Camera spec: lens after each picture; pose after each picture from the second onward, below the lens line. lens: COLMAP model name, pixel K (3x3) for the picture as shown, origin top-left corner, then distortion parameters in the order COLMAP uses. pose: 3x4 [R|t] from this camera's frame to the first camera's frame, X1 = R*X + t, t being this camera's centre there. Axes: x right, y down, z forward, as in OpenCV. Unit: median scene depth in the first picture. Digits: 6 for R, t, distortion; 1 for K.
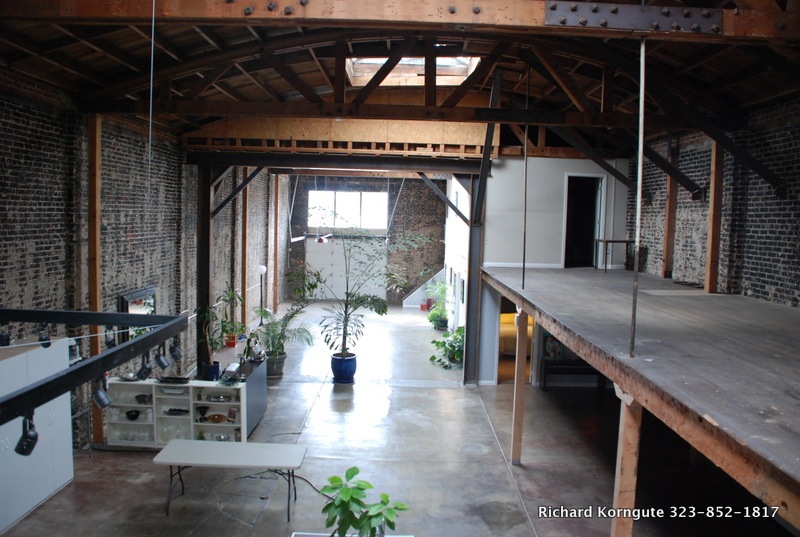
lens RADIAL K [[637.3, 0, 400.4], [0, 637.3, 268.5], [0, 0, 1]] dist [-0.113660, 0.062304]
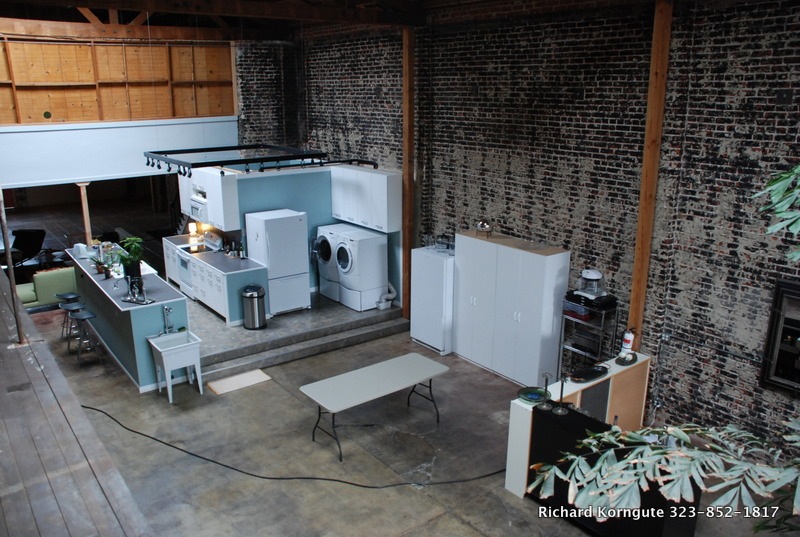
lens RADIAL K [[637.3, 0, 399.5], [0, 637.3, 269.0], [0, 0, 1]] dist [-0.113660, 0.062304]
pose [[-0.788149, 0.136134, -0.600241, 0.264080], [-0.071468, 0.948394, 0.308936, -0.168359], [0.611321, 0.286385, -0.737746, 1.628380]]
